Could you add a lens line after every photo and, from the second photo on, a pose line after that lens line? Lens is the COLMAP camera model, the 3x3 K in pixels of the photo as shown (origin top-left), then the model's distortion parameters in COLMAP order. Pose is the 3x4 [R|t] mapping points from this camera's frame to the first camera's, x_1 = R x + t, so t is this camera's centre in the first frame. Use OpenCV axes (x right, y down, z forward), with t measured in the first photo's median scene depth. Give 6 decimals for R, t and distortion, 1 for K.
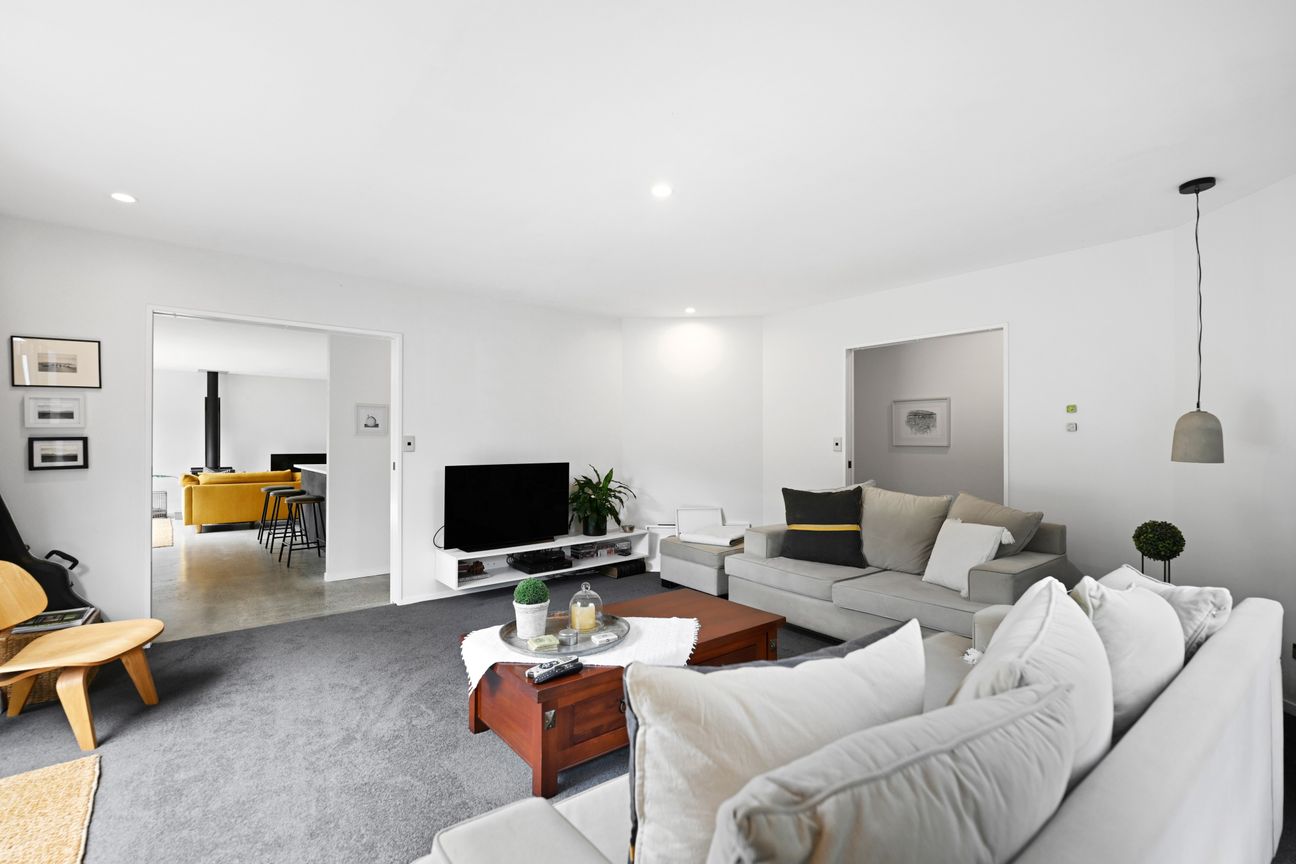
lens RADIAL K [[594.4, 0, 651.6], [0, 594.4, 431.4], [0, 0, 1]] dist [0.002367, 0.000163]
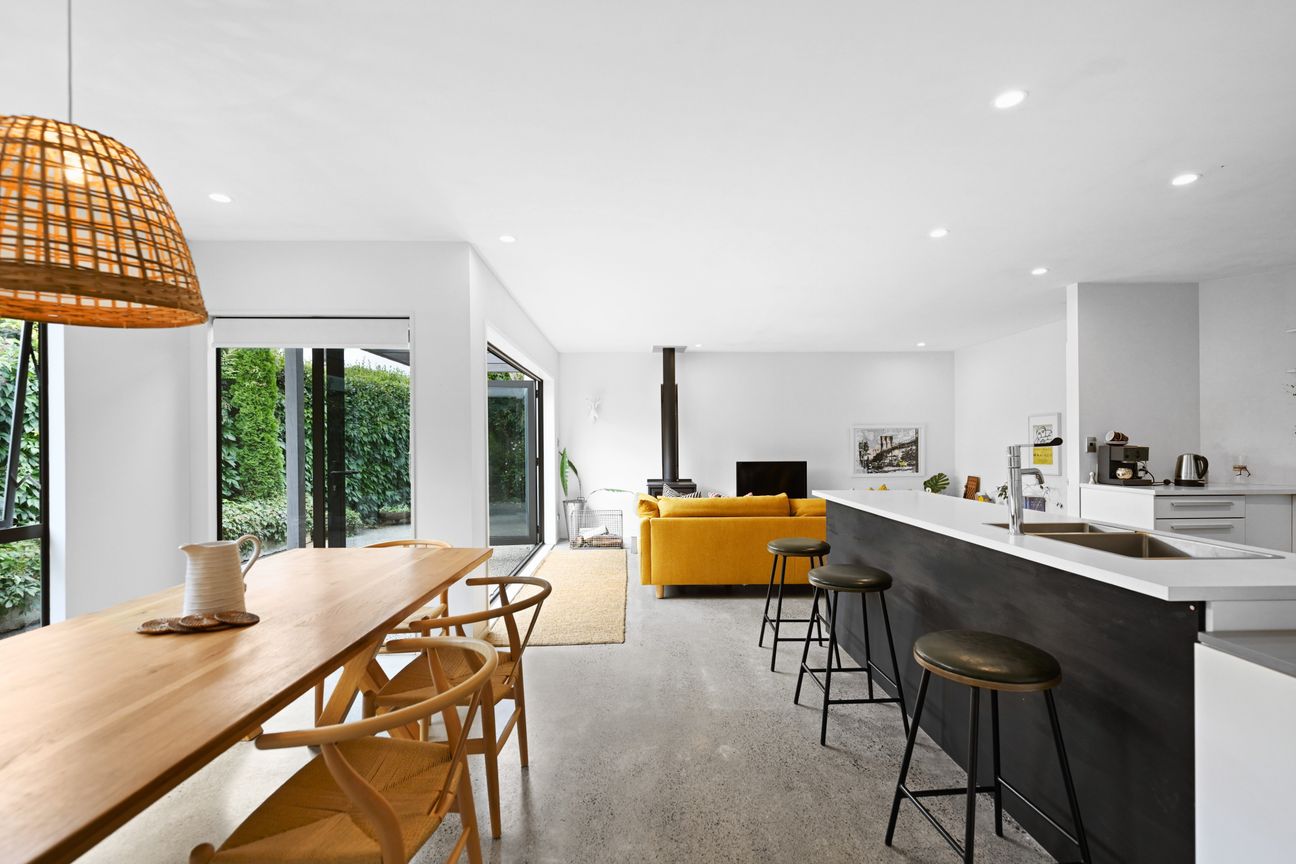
lens RADIAL K [[570.7, 0, 650.0], [0, 570.7, 438.7], [0, 0, 1]] dist [-0.003523, 0.000485]
pose [[0.794760, -0.009633, -0.606847, -0.347732], [0.017756, 0.999815, 0.007383, 0.004705], [0.606664, -0.016643, 0.794784, 0.448099]]
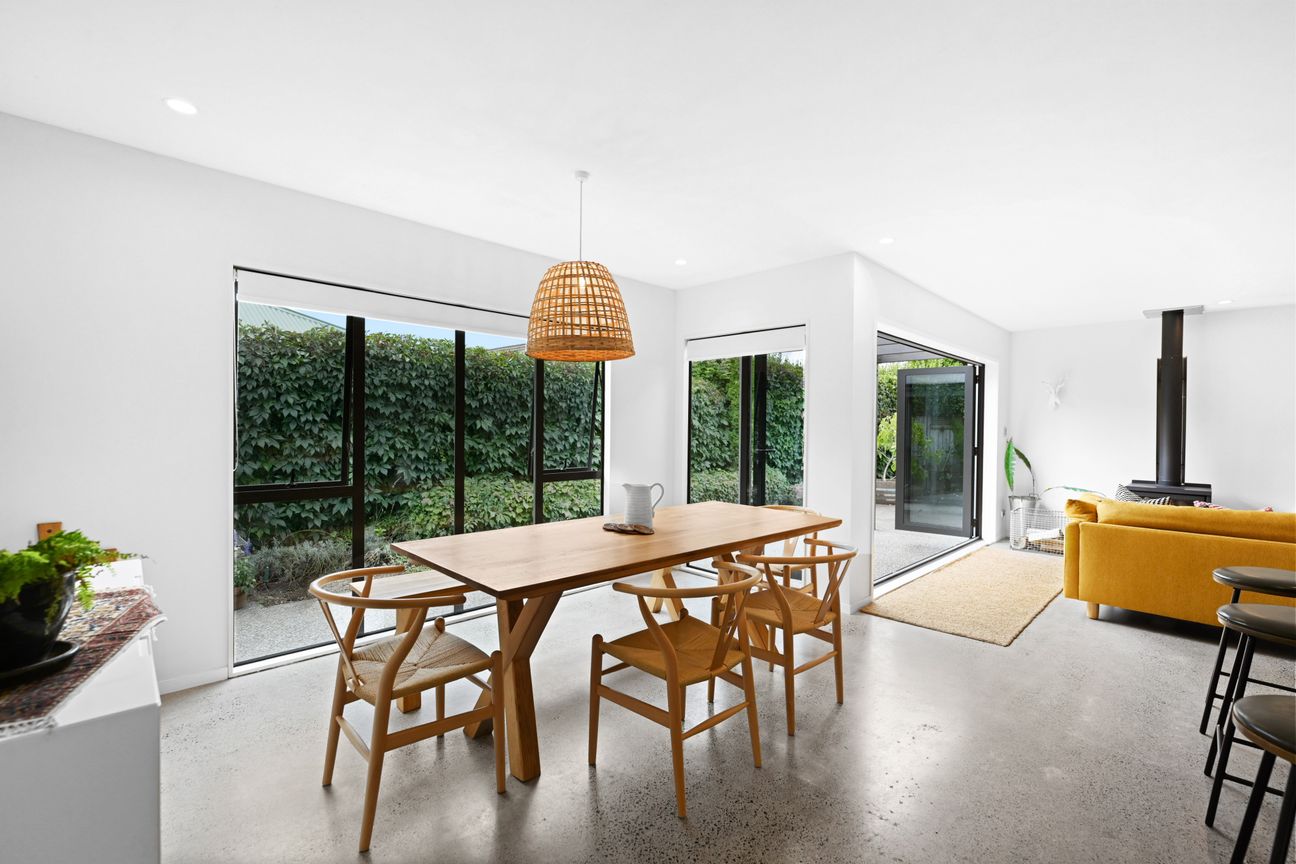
lens RADIAL K [[570.7, 0, 652.9], [0, 570.7, 428.7], [0, 0, 1]] dist [-0.003523, 0.000485]
pose [[0.090694, 0.002197, -0.995876, -0.262920], [0.005372, 0.999982, 0.002695, 0.005979], [0.995864, -0.005594, 0.090681, 0.487228]]
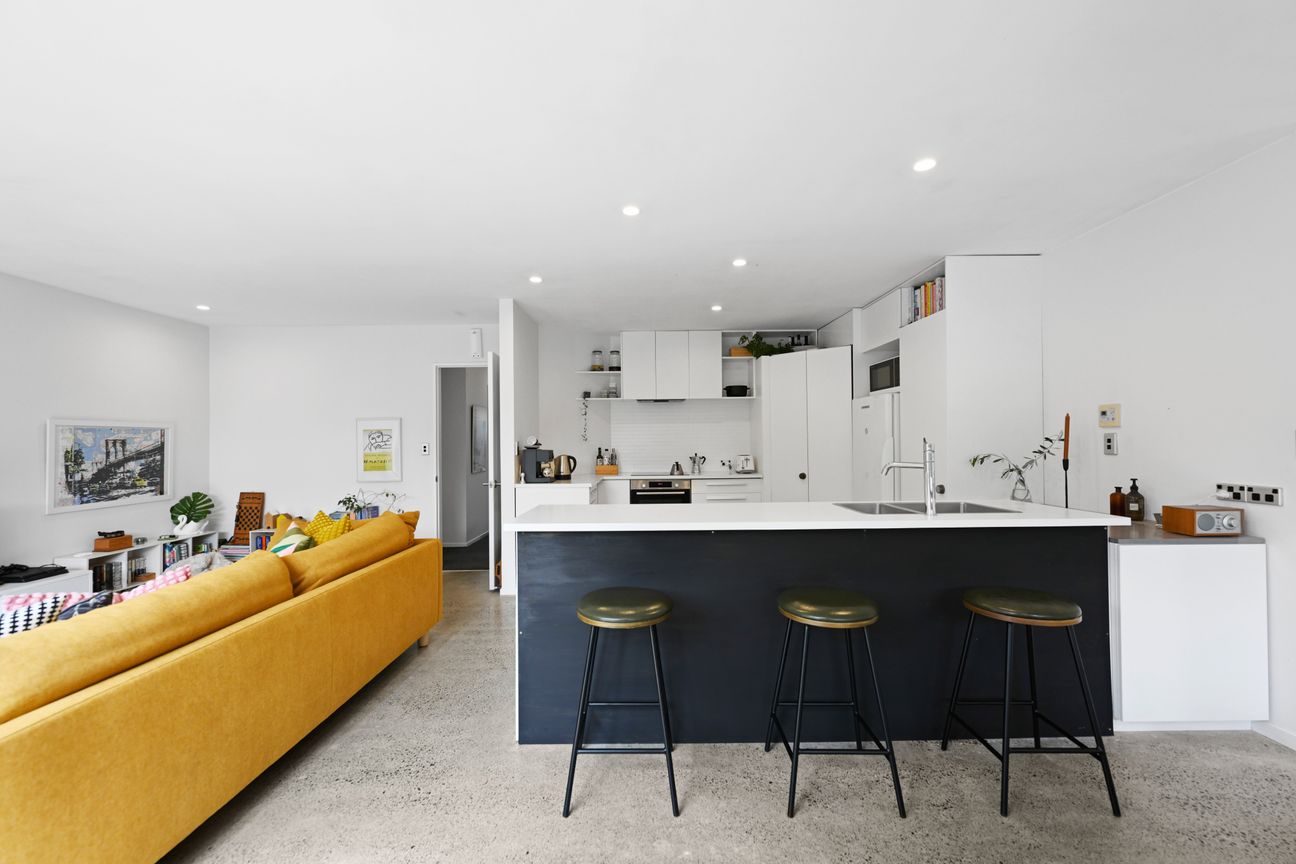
lens RADIAL K [[524.3, 0, 646.0], [0, 524.3, 433.4], [0, 0, 1]] dist [-0.000517, -0.000143]
pose [[0.619099, 0.007825, 0.785274, -0.633615], [-0.004696, 0.999969, -0.006263, 0.008122], [-0.785299, 0.000190, 0.619117, 0.645282]]
